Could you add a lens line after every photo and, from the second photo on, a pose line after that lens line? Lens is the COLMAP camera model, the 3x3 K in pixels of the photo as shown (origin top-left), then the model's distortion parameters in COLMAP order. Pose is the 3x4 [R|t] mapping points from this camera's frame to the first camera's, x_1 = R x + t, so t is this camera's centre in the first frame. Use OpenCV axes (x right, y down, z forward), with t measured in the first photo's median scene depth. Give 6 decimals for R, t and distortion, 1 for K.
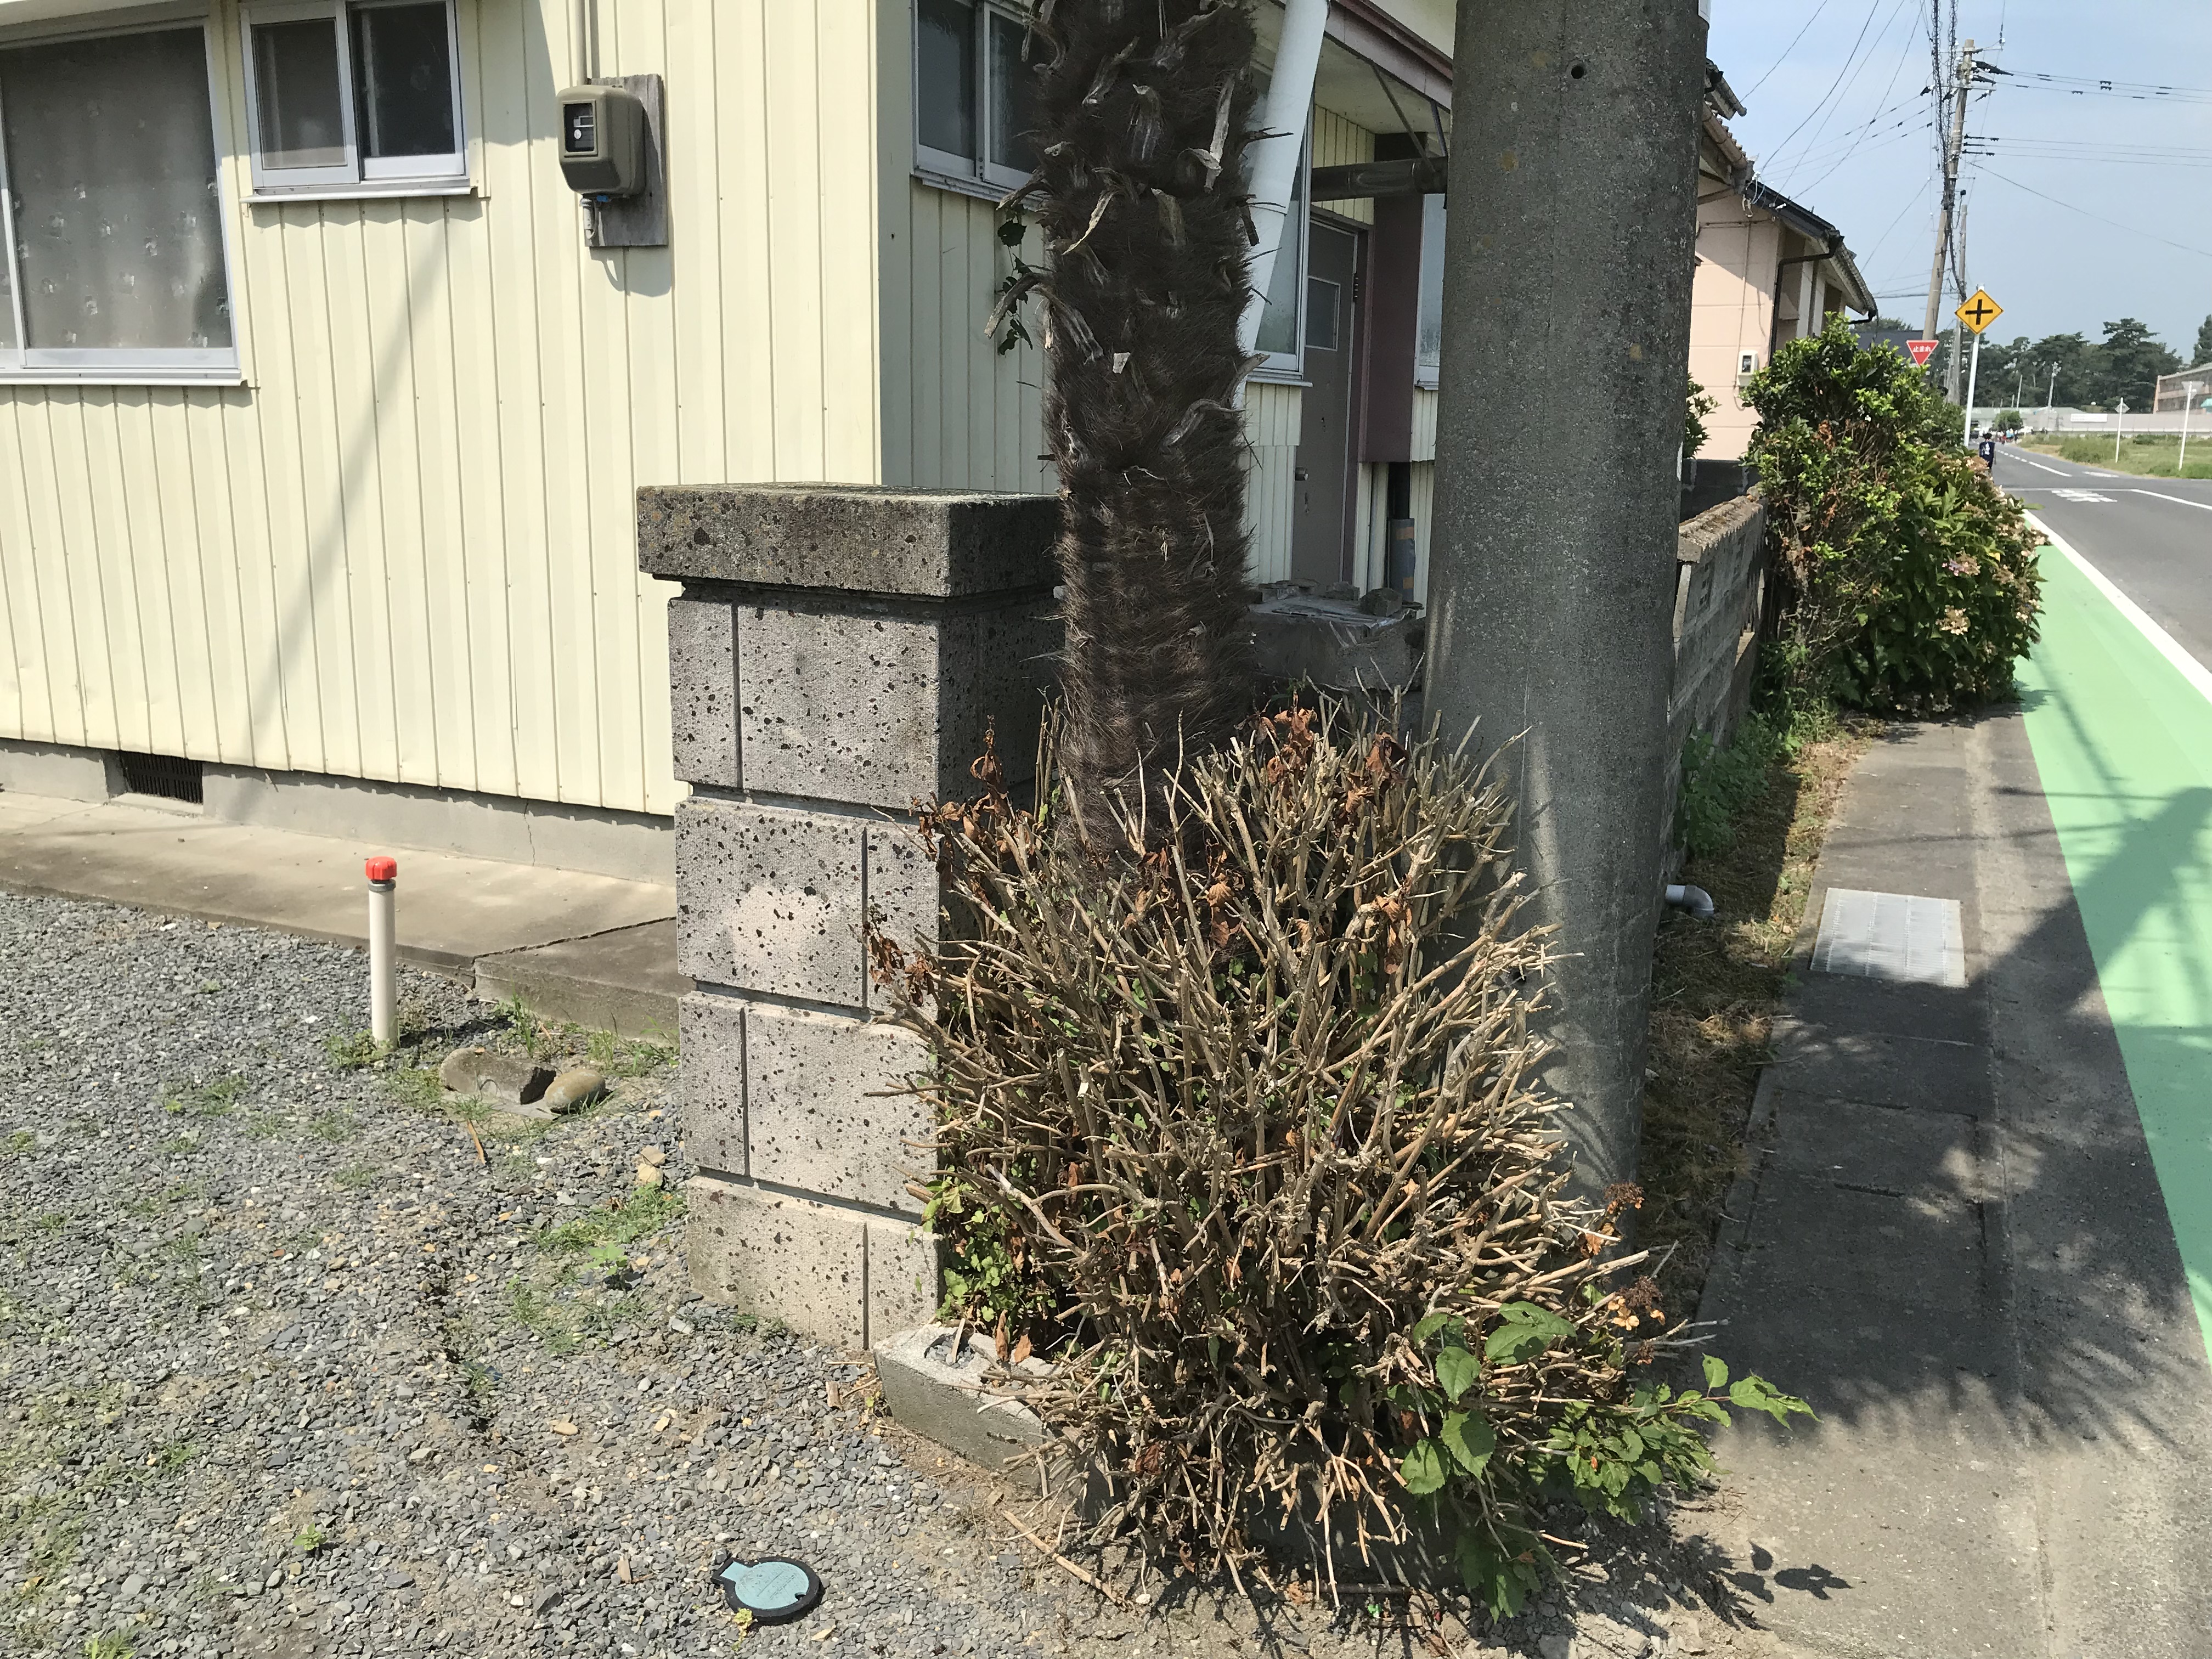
lens RADIAL K [[1831.9, 0, 1108.4], [0, 1831.9, 823.1], [0, 0, 1]] dist [0.010444, 0.005815]
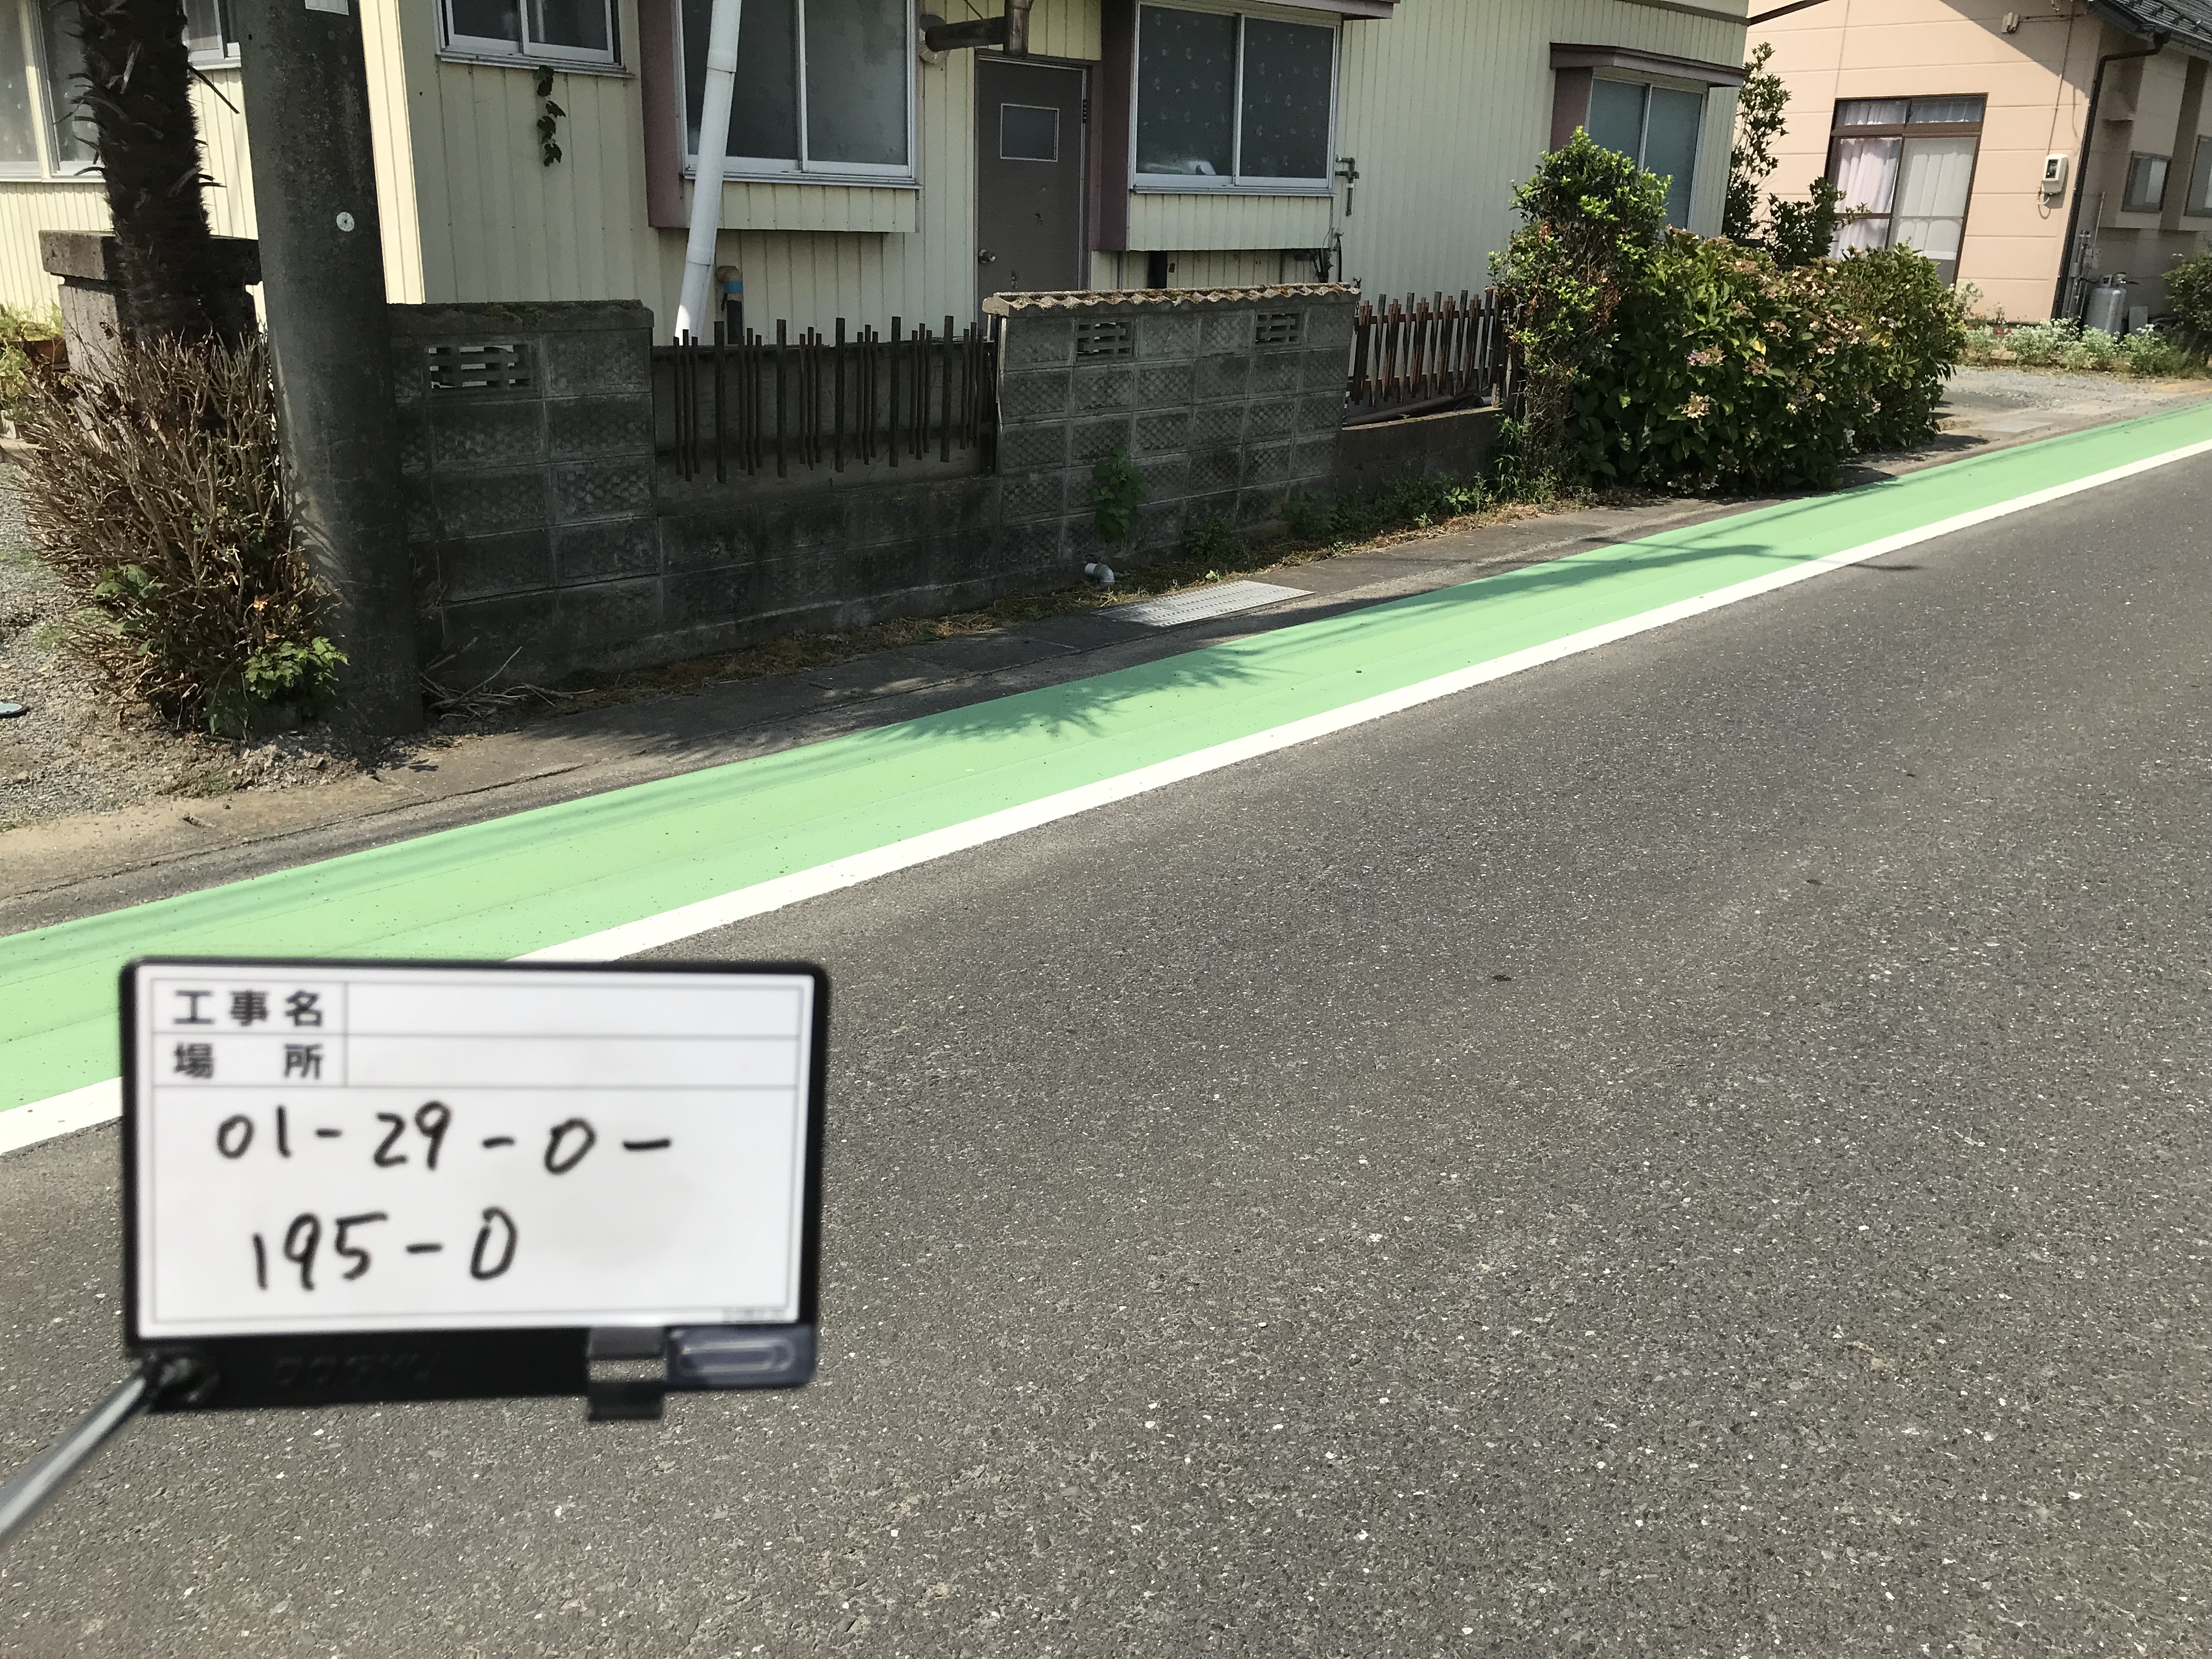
lens RADIAL K [[1831.9, 0, 1102.8], [0, 1831.9, 835.4], [0, 0, 1]] dist [0.010444, 0.005815]
pose [[0.943291, 0.111640, -0.312633, 1.006125], [-0.079139, 0.990229, 0.114823, 0.103475], [0.322397, -0.083570, 0.942908, -0.419795]]
